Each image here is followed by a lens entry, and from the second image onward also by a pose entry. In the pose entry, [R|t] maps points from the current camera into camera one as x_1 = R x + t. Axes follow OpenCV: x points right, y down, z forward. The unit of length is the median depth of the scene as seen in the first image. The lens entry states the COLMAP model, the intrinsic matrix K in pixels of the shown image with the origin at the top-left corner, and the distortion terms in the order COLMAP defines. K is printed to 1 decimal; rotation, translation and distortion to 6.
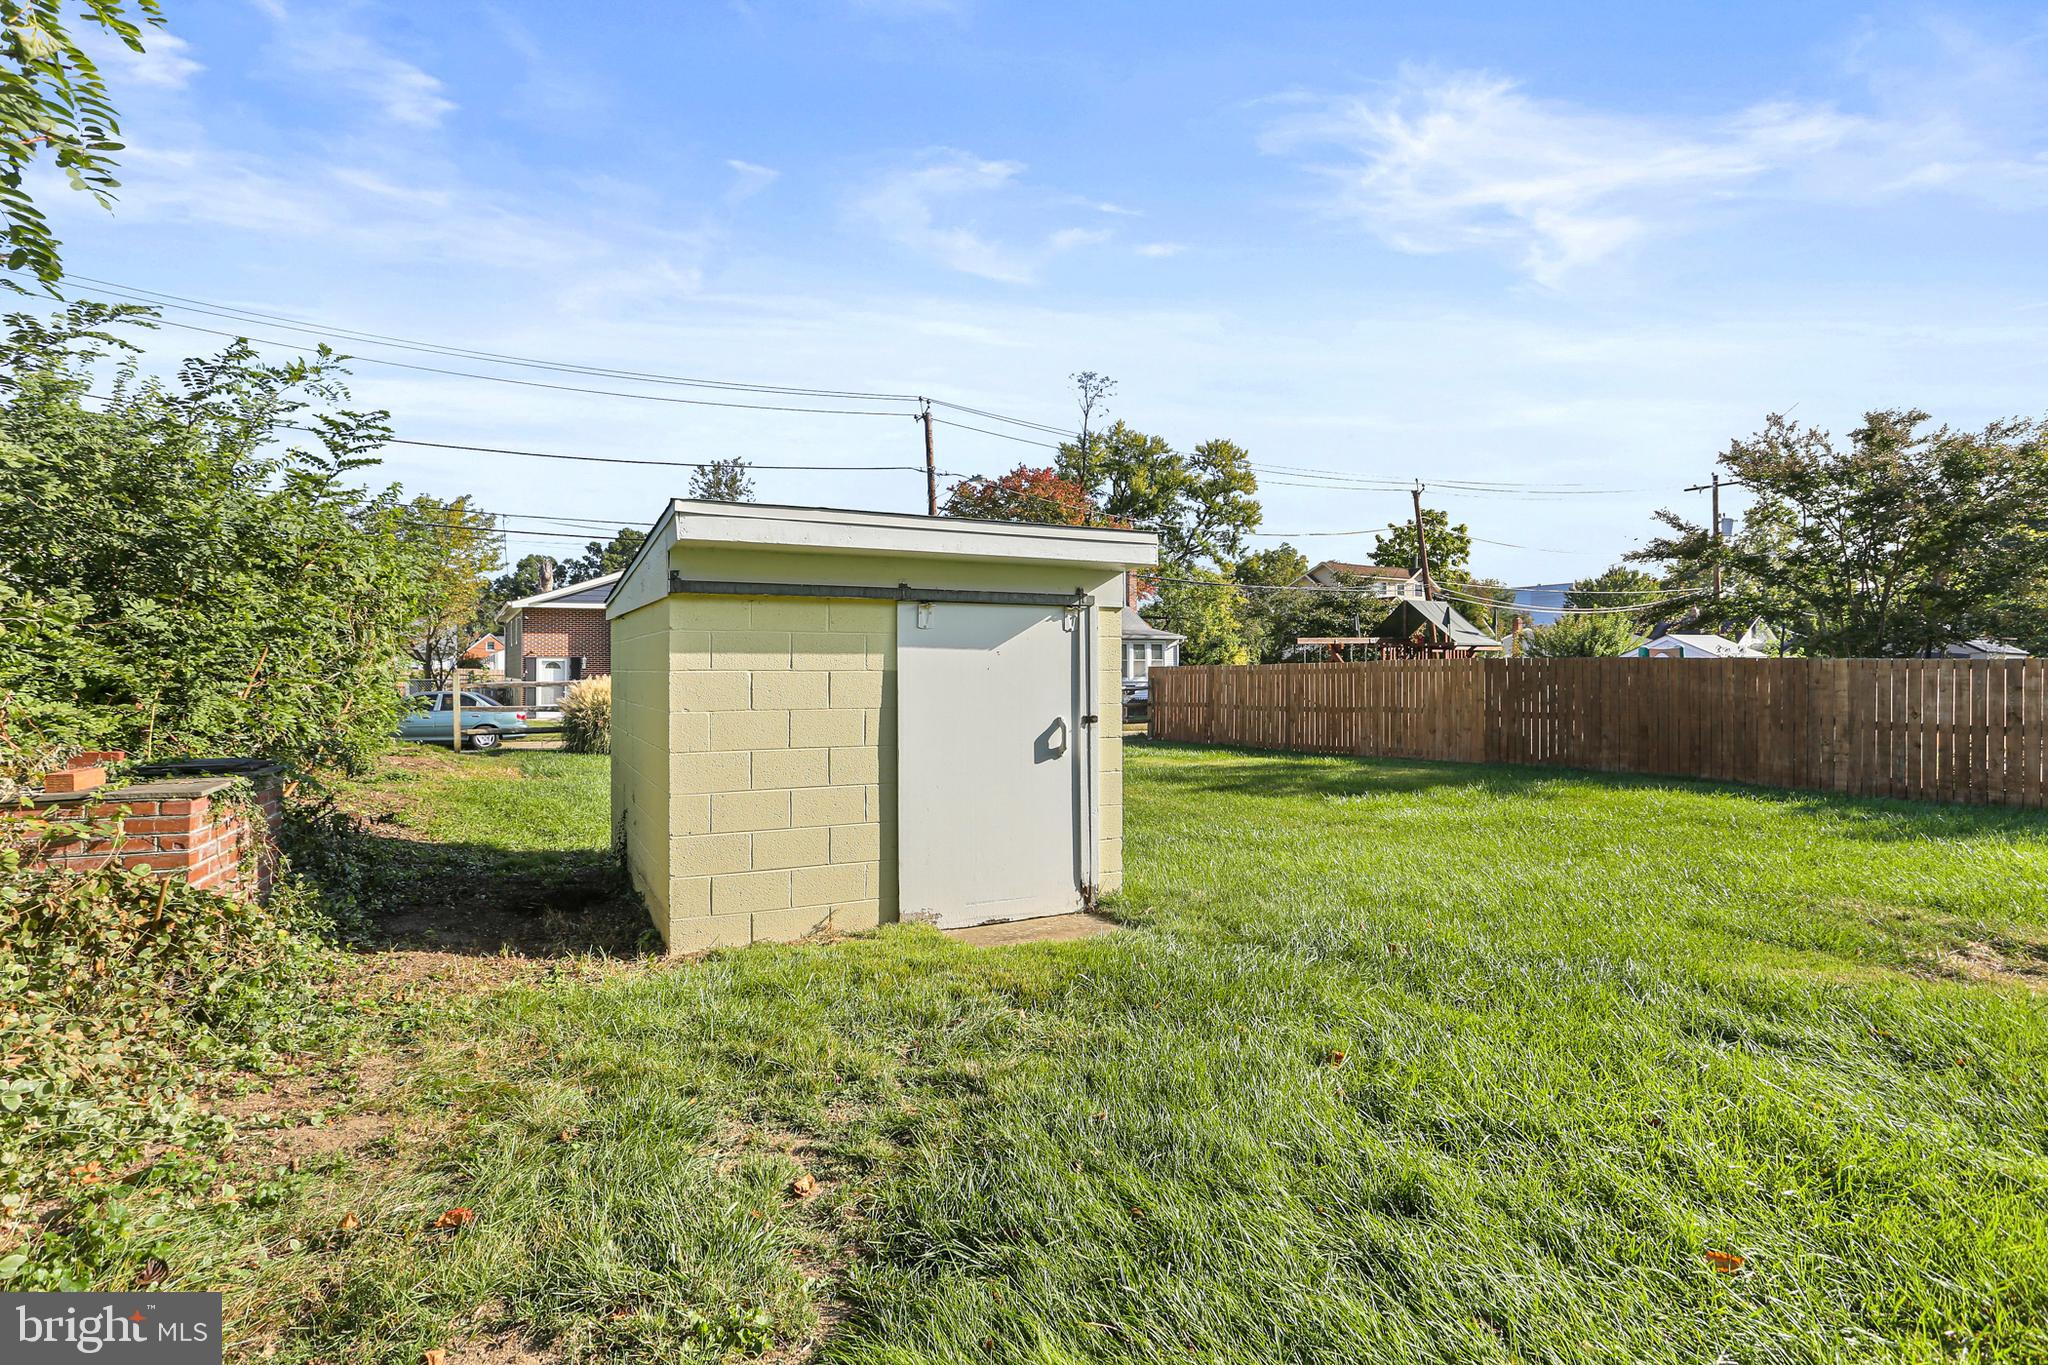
lens RADIAL K [[1018.0, 0, 1017.6], [0, 1018.0, 673.9], [0, 0, 1]] dist [-0.049948, 0.033119]
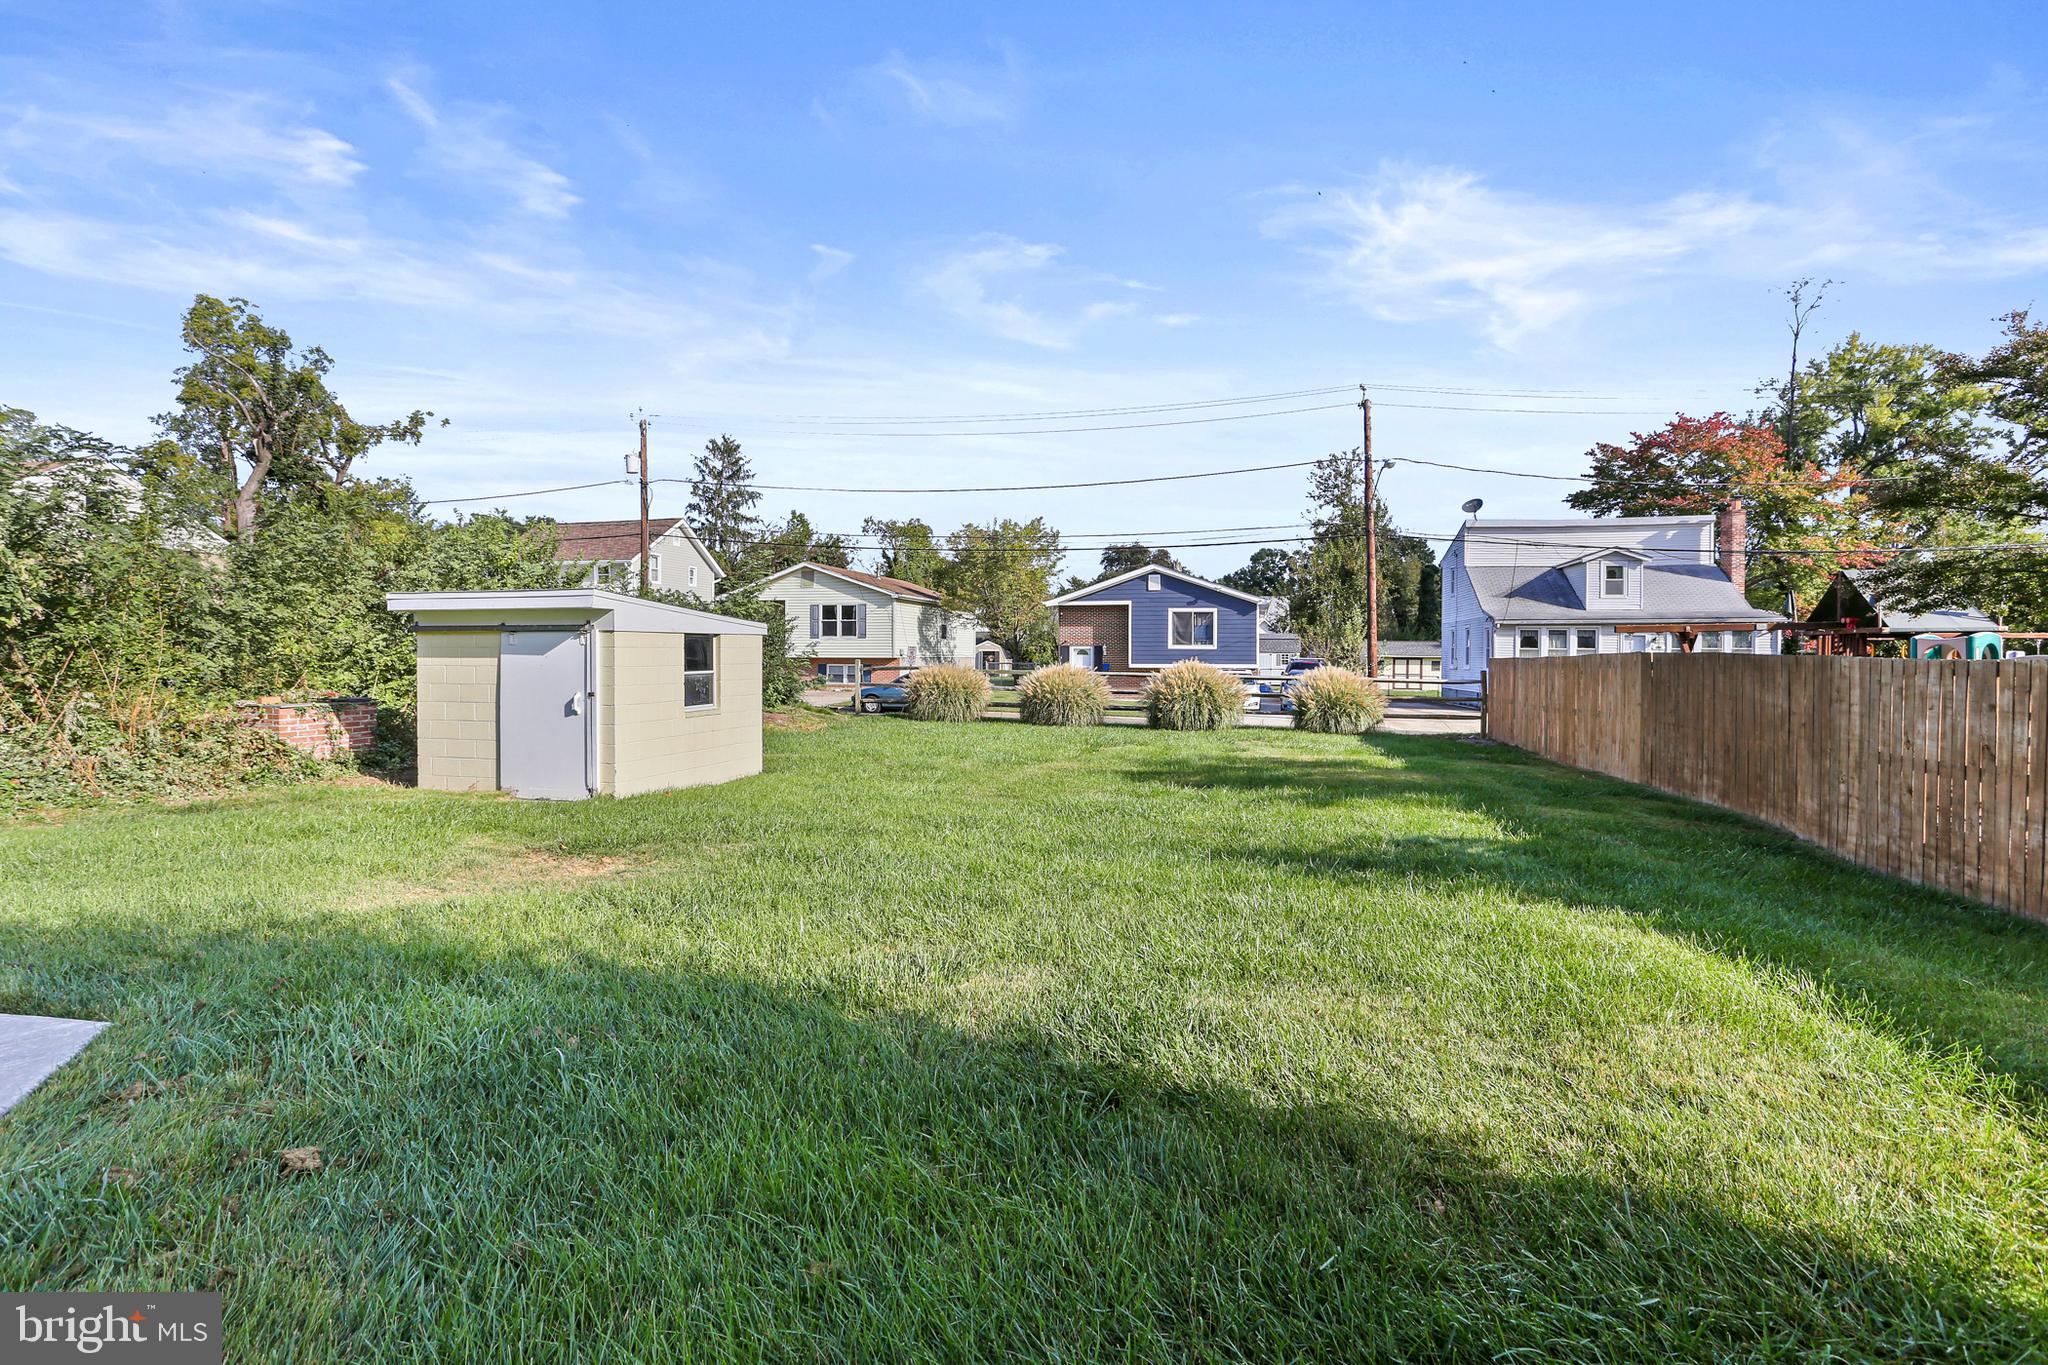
lens RADIAL K [[1018.0, 0, 1017.6], [0, 1018.0, 673.9], [0, 0, 1]] dist [-0.049948, 0.033119]
pose [[0.740743, 0.017897, -0.671550, 0.146932], [-0.007648, 0.999805, 0.018210, -0.002121], [0.671745, -0.008353, 0.740735, 0.018739]]
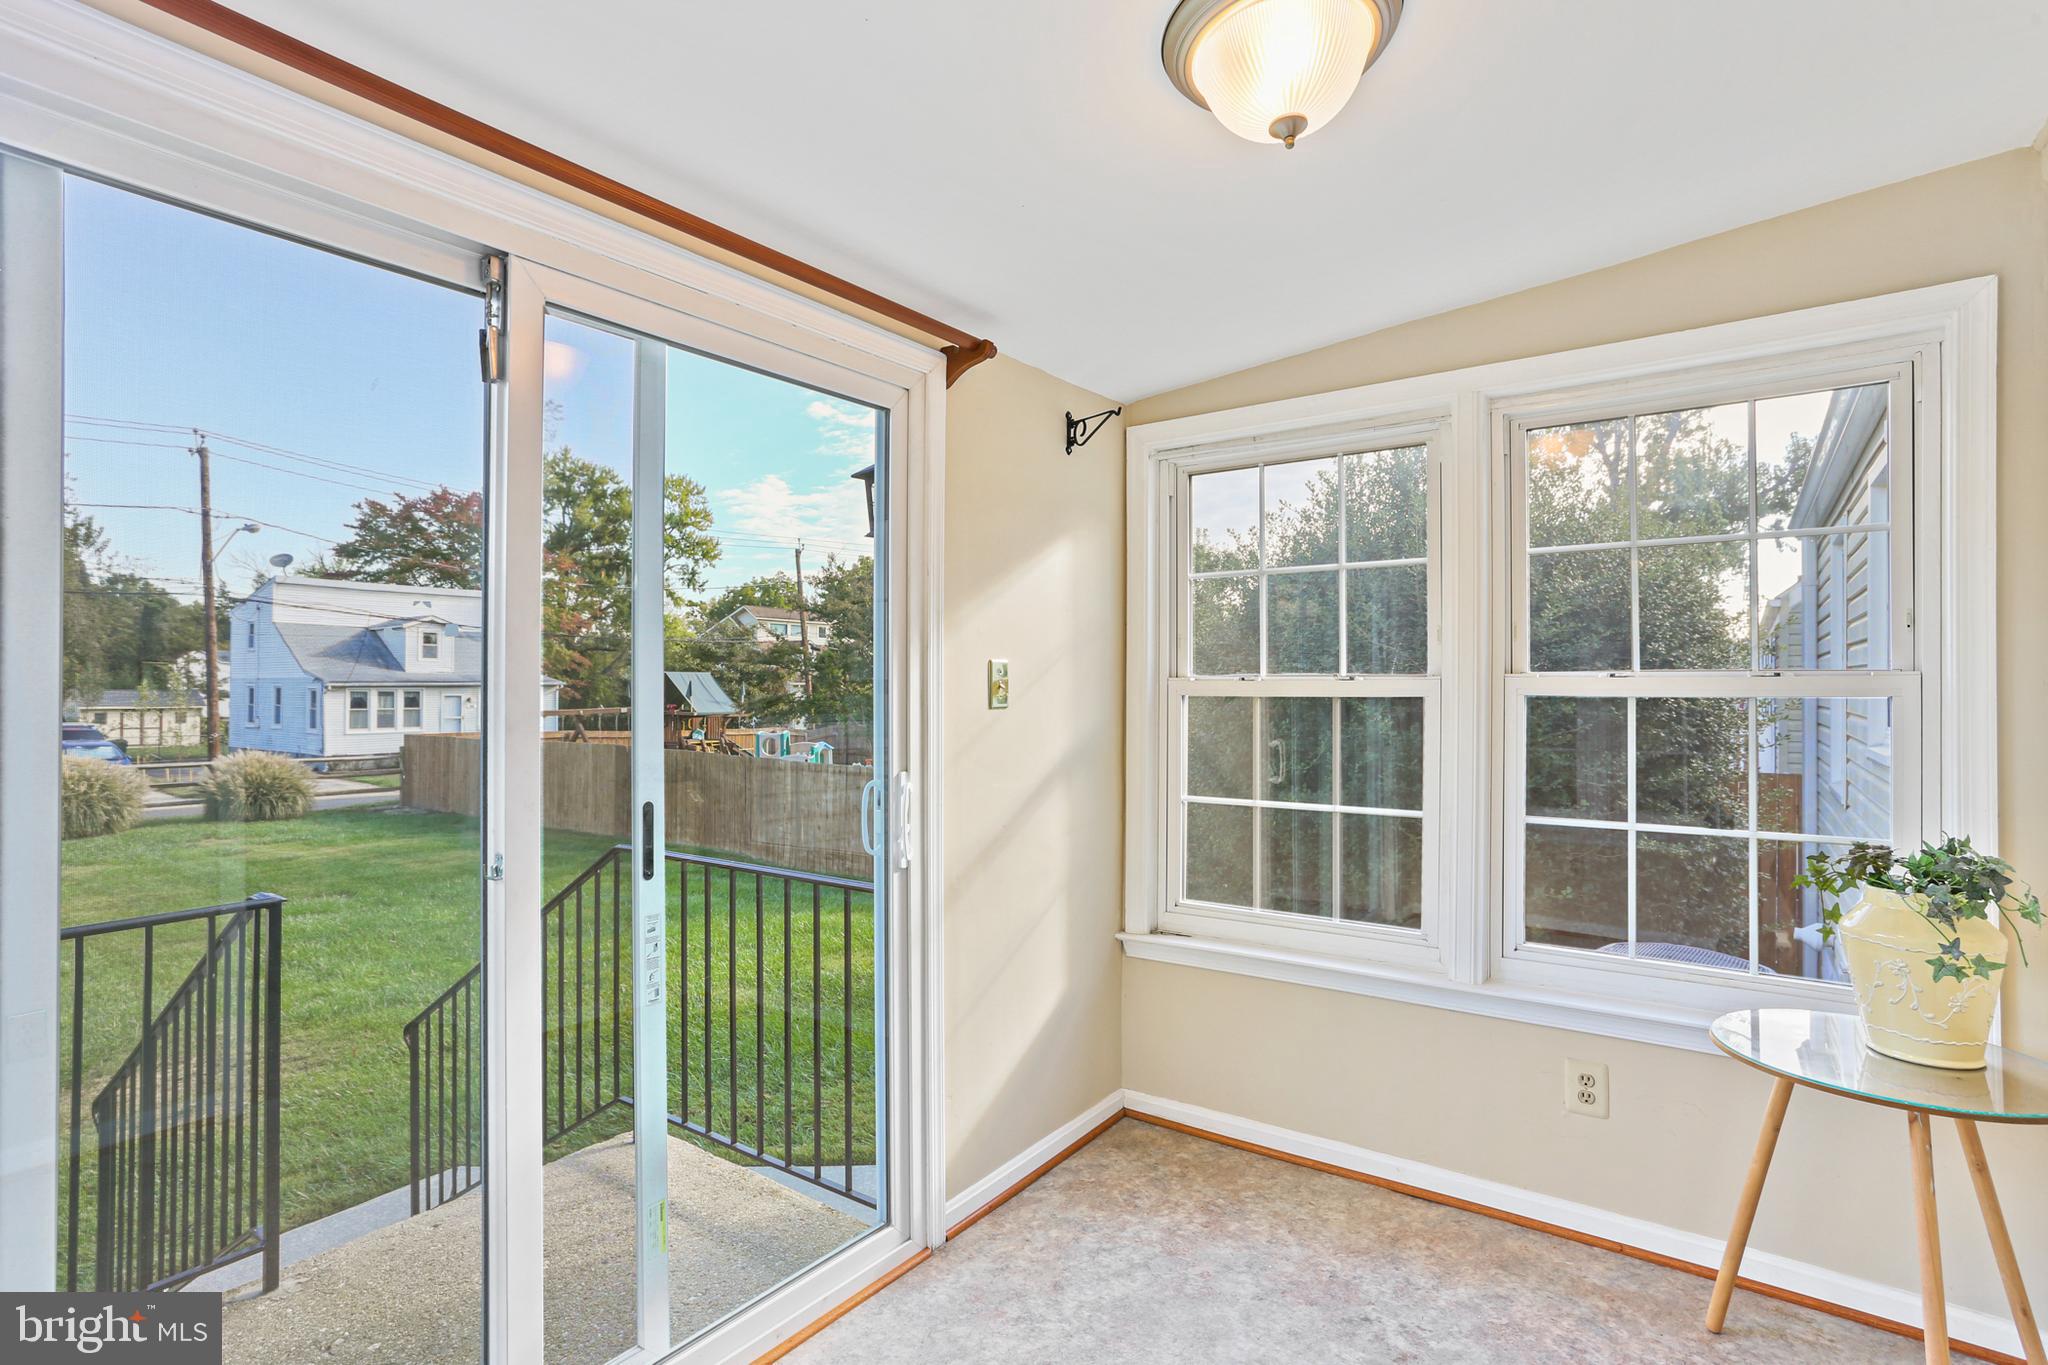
lens RADIAL K [[1018.0, 0, 1017.6], [0, 1018.0, 673.9], [0, 0, 1]] dist [-0.049948, 0.033119]
pose [[0.906712, 0.010011, 0.421632, 0.089923], [-0.003698, 0.999869, -0.015787, -0.018821], [-0.421734, 0.012755, 0.906630, -0.057434]]
